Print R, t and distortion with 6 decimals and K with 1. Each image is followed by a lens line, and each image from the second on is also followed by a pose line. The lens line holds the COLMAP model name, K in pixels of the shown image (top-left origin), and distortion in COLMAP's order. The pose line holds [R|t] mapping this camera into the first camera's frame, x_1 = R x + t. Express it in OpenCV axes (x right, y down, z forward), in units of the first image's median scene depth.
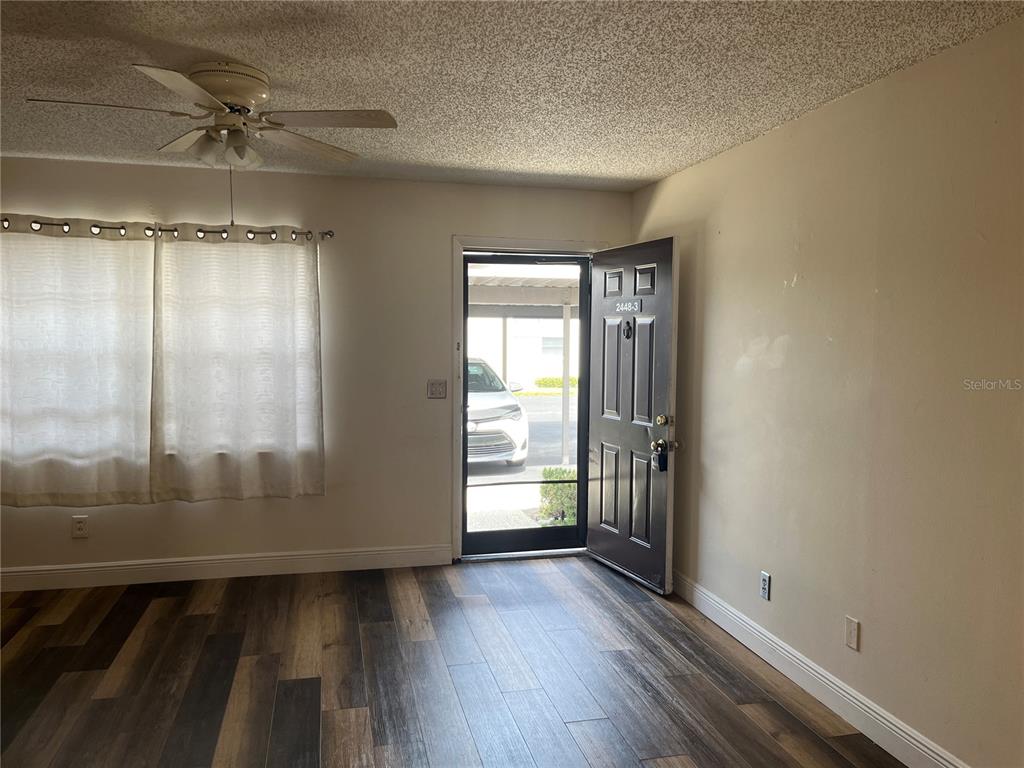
lens RADIAL K [[774.3, 0, 511.6], [0, 774.3, 395.7], [0, 0, 1]] dist [0.066565, -0.092741]
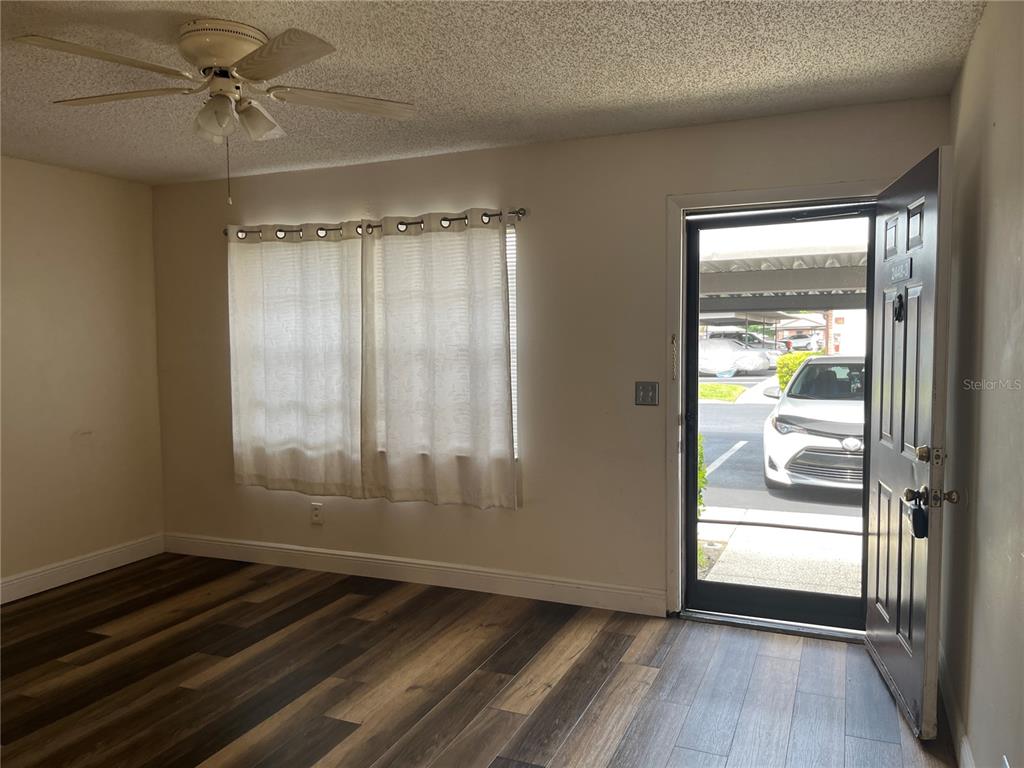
lens RADIAL K [[774.3, 0, 511.6], [0, 774.3, 395.7], [0, 0, 1]] dist [0.066565, -0.092741]
pose [[0.802183, 0.027152, -0.596460, 0.291275], [-0.029273, 0.999553, 0.006132, -0.007282], [0.596360, 0.012541, 0.802619, 0.306708]]
